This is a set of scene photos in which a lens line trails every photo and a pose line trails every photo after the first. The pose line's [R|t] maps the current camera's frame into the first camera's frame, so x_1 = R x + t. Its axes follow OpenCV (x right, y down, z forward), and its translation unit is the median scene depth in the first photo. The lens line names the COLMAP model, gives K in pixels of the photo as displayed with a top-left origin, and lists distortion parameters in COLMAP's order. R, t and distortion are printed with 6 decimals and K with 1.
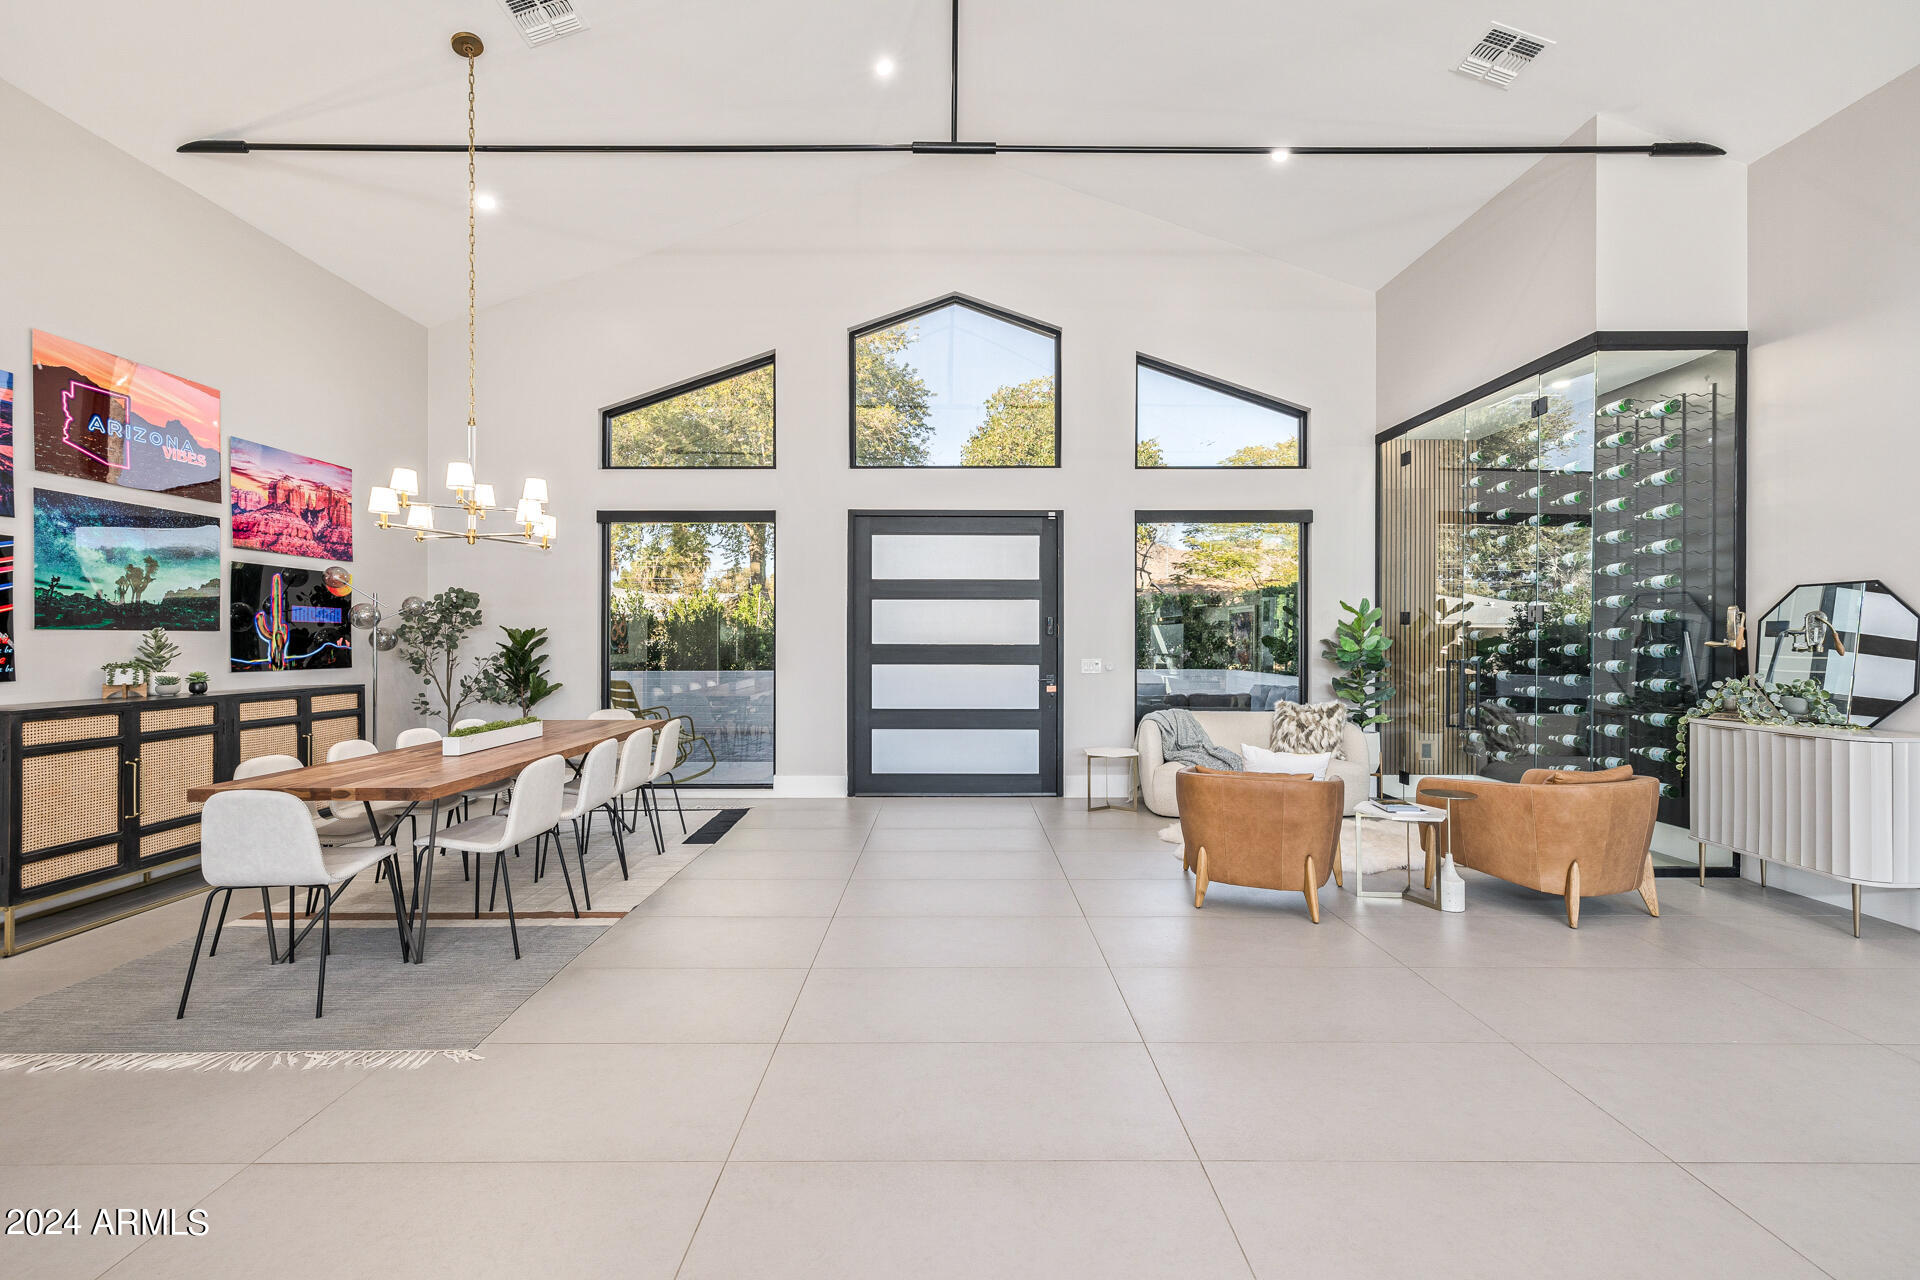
lens RADIAL K [[813.4, 0, 958.0], [0, 813.4, 634.4], [0, 0, 1]] dist [-0.000285, 0.001714]
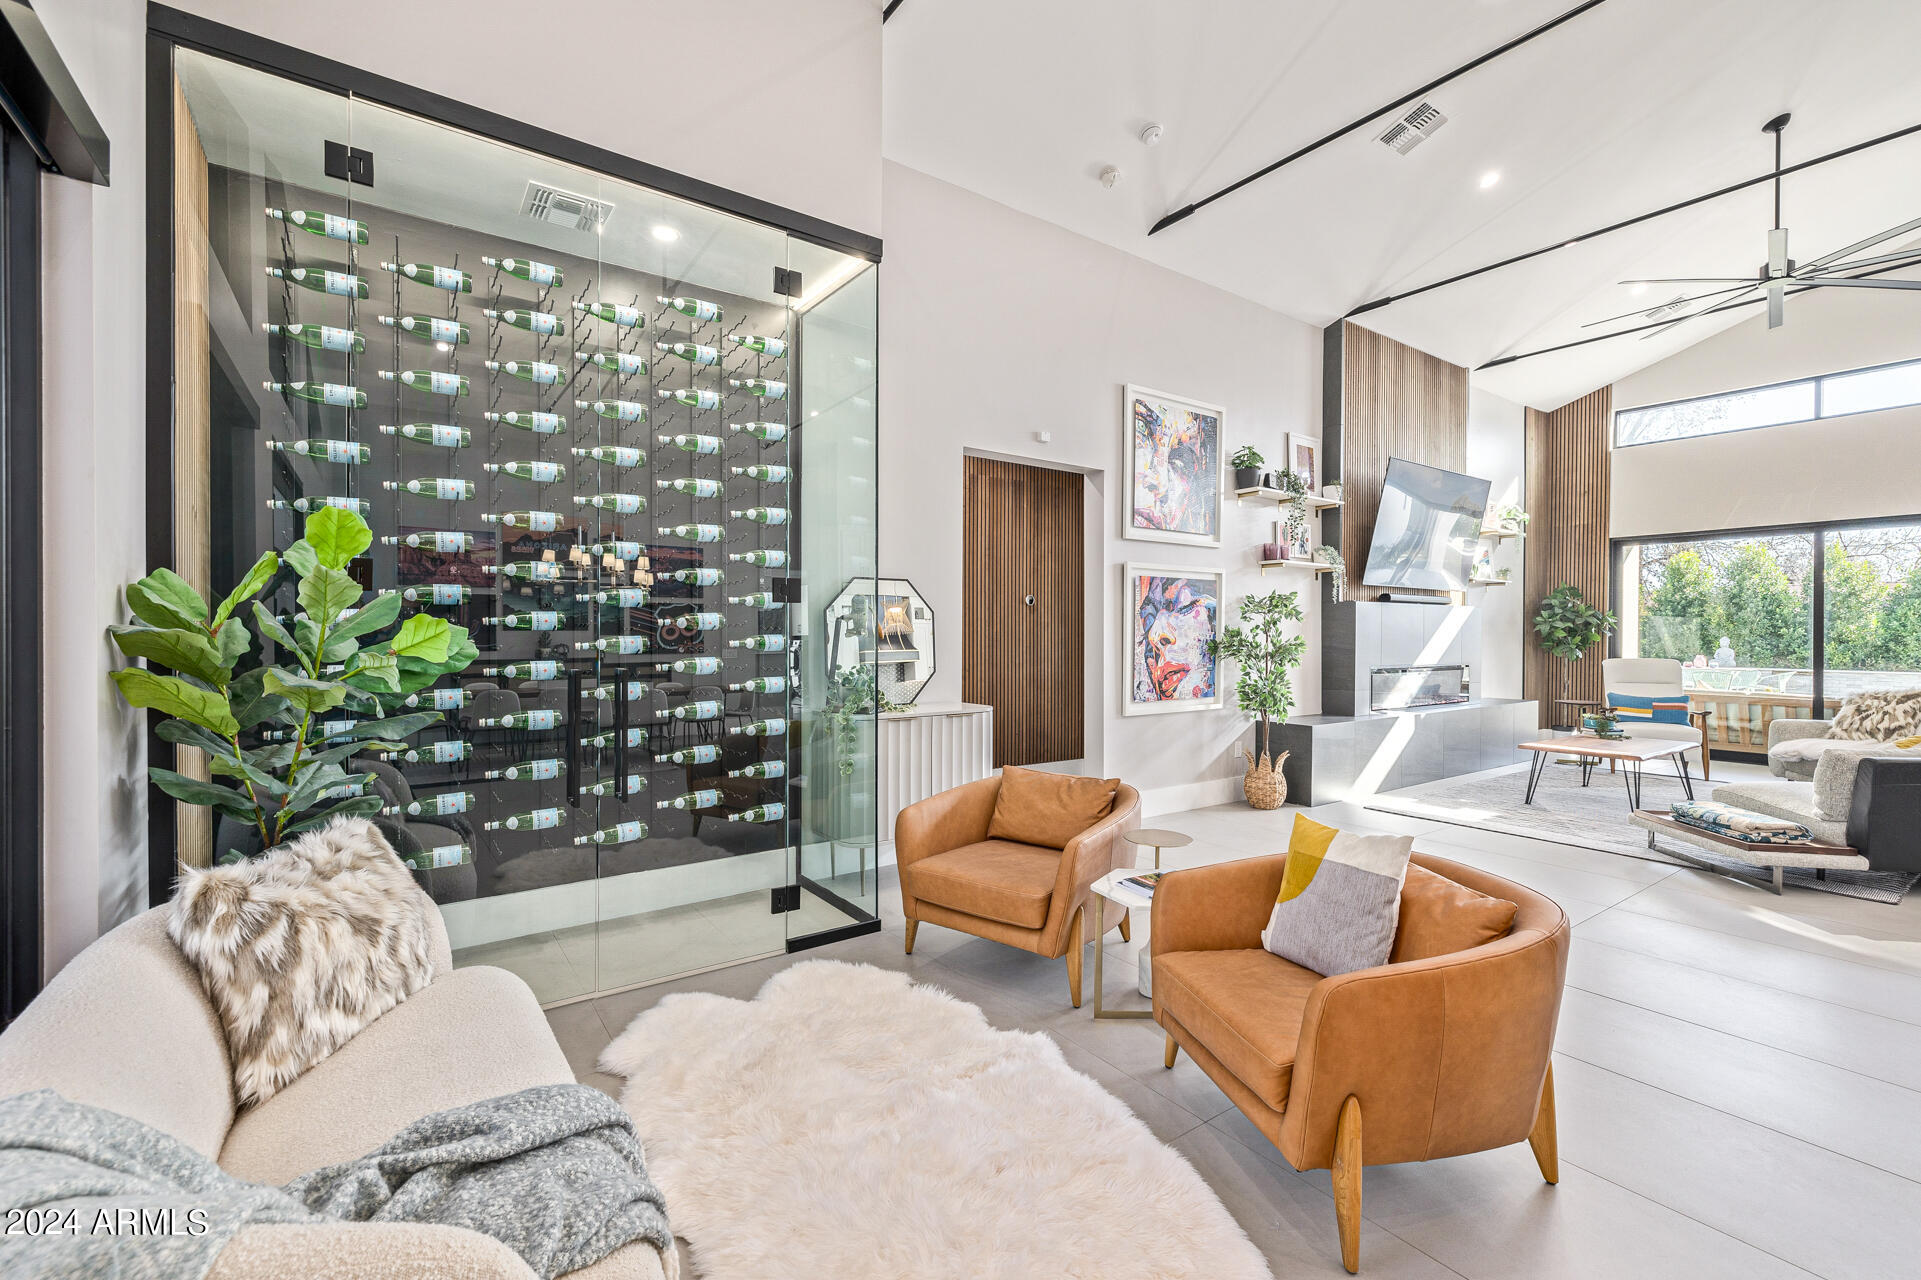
lens RADIAL K [[813.8, 0, 958.3], [0, 813.8, 638.9], [0, 0, 1]] dist [-0.000285, 0.001714]
pose [[-0.567036, -0.010015, 0.823632, 0.059853], [-0.007859, 0.999946, 0.006748, 0.006761], [-0.823655, -0.002647, -0.567085, 0.967689]]
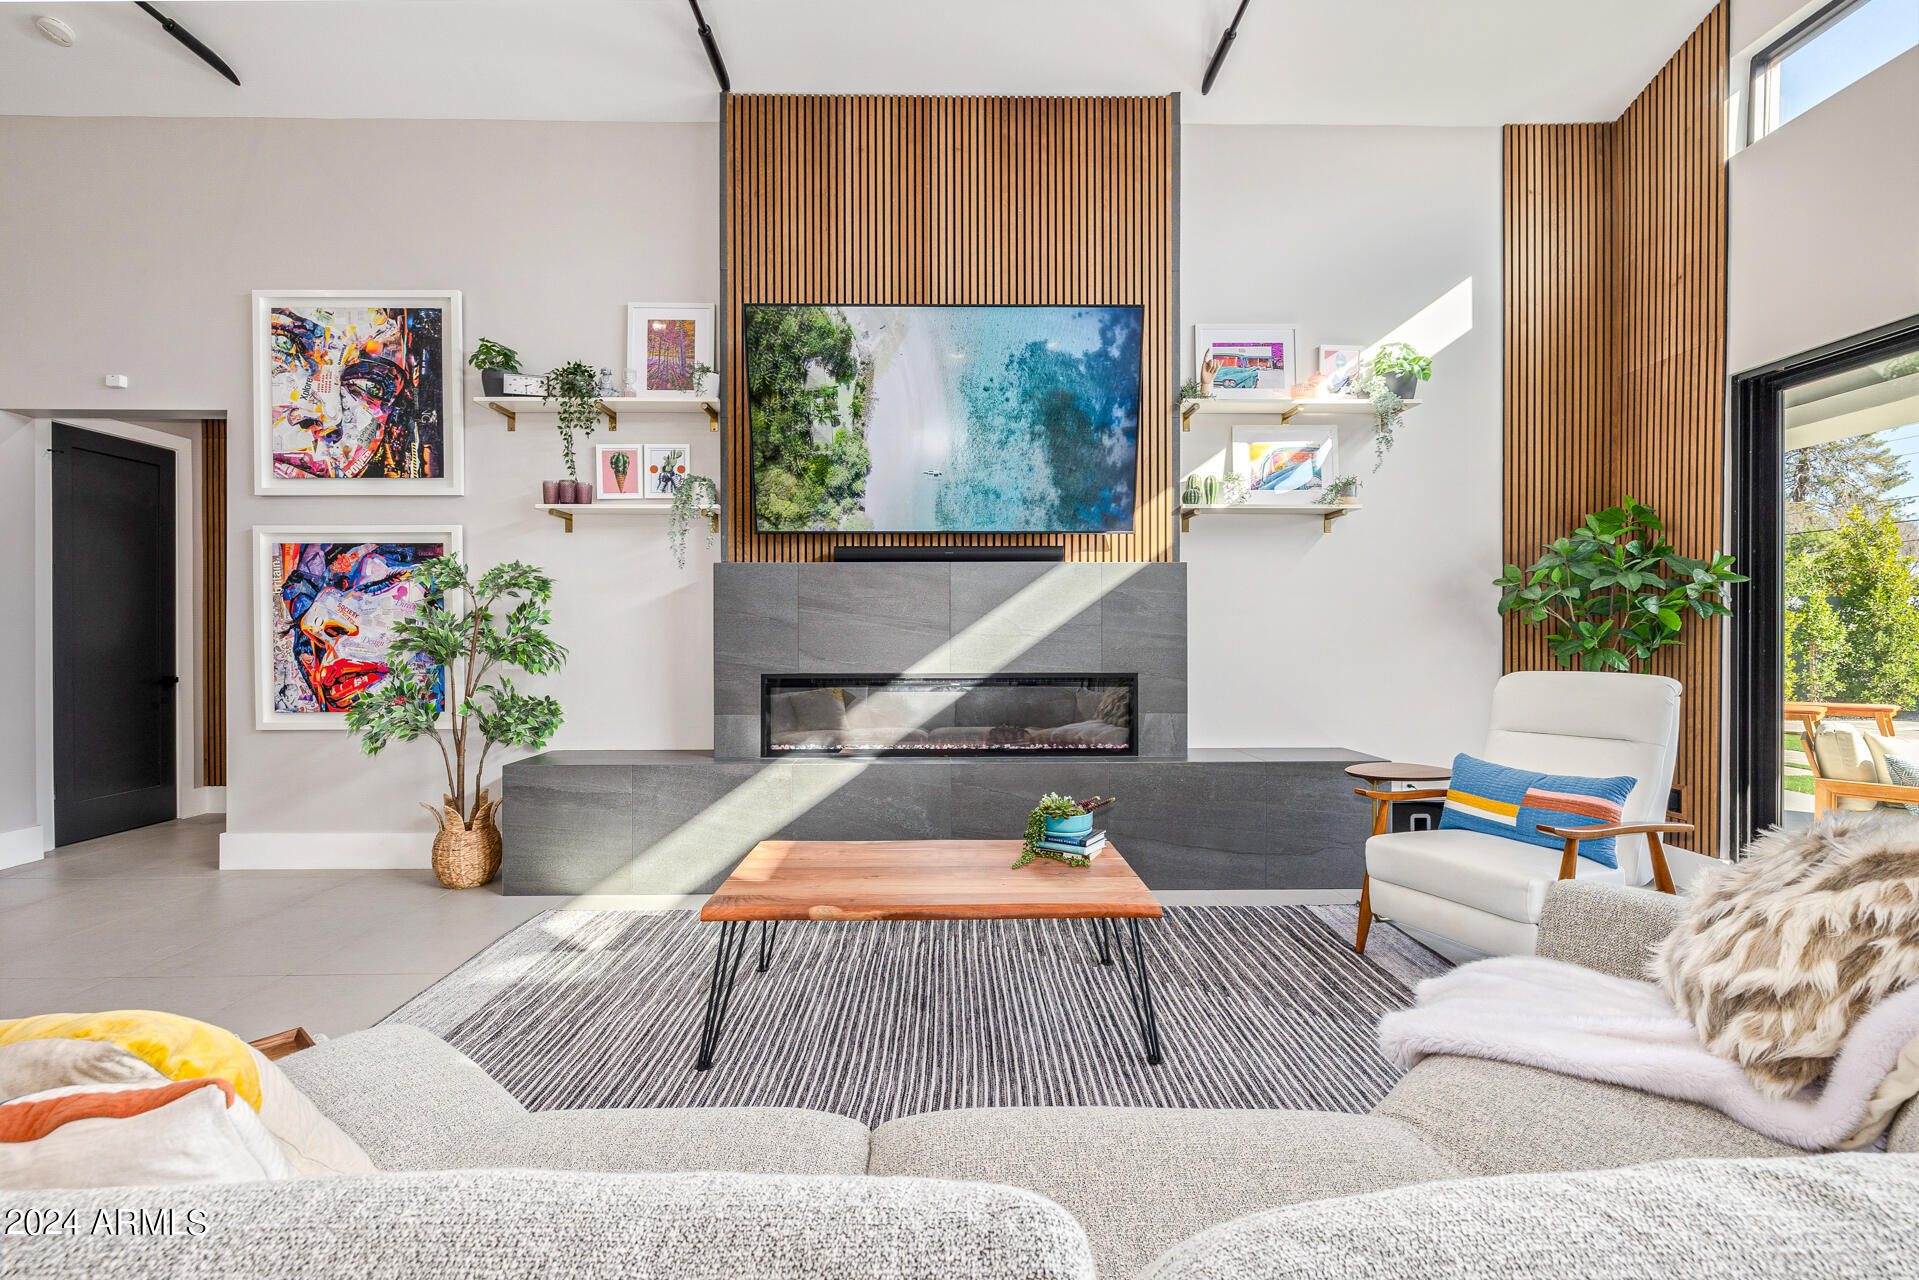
lens RADIAL K [[813.0, 0, 950.8], [0, 813.0, 636.6], [0, 0, 1]] dist [-0.000285, 0.001714]
pose [[-0.006855, -0.002745, 0.999973, 0.013291], [-0.001611, 0.999995, 0.002735, 0.015577], [-0.999975, -0.001592, -0.006860, -0.238113]]
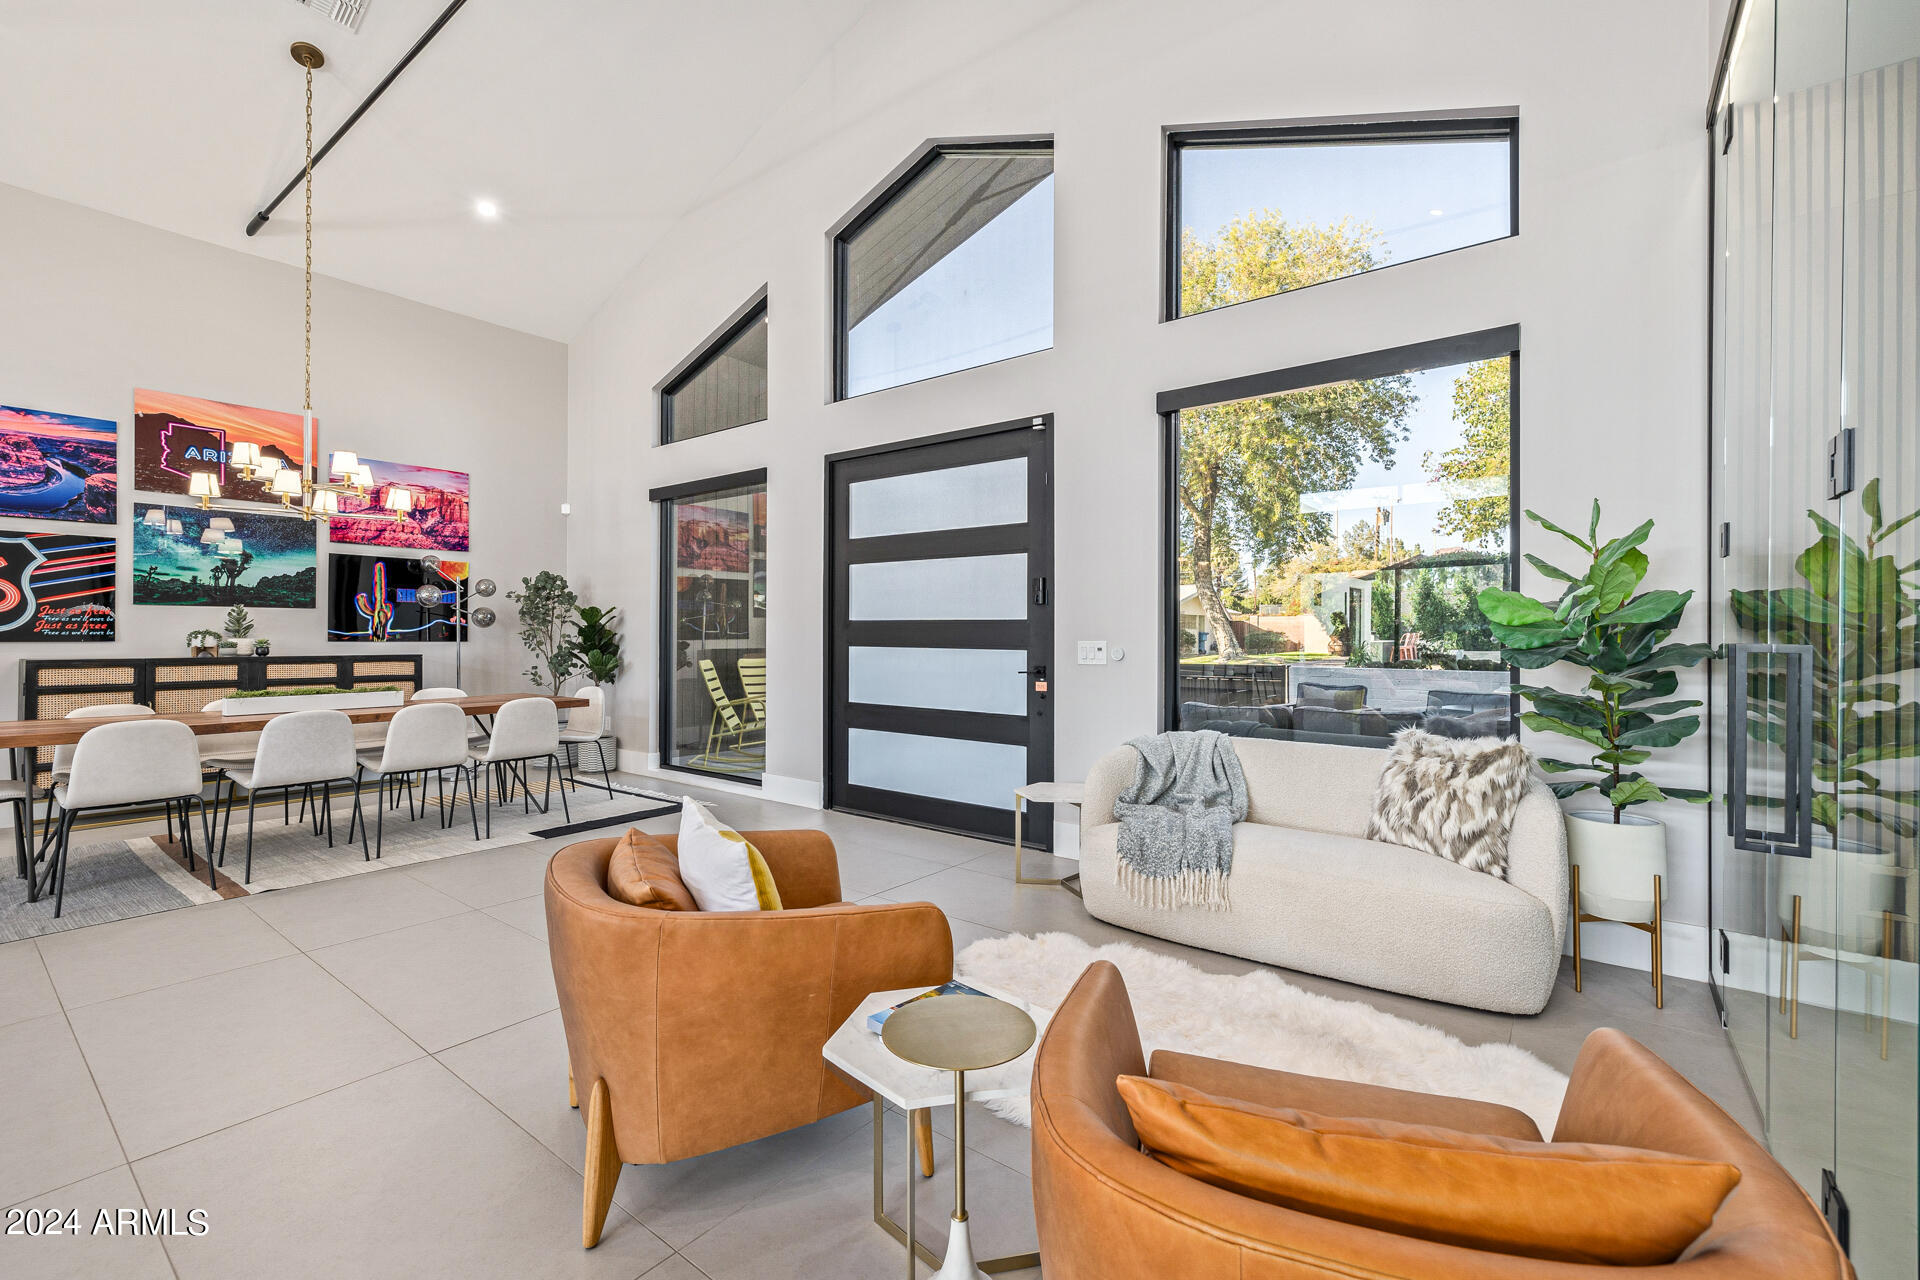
lens RADIAL K [[813.4, 0, 958.0], [0, 813.4, 628.6], [0, 0, 1]] dist [-0.000285, 0.001714]
pose [[0.787257, -0.002111, -0.616621, 0.504825], [0.000079, 0.999994, -0.003322, 0.024153], [0.616625, 0.002566, 0.787253, 0.473768]]
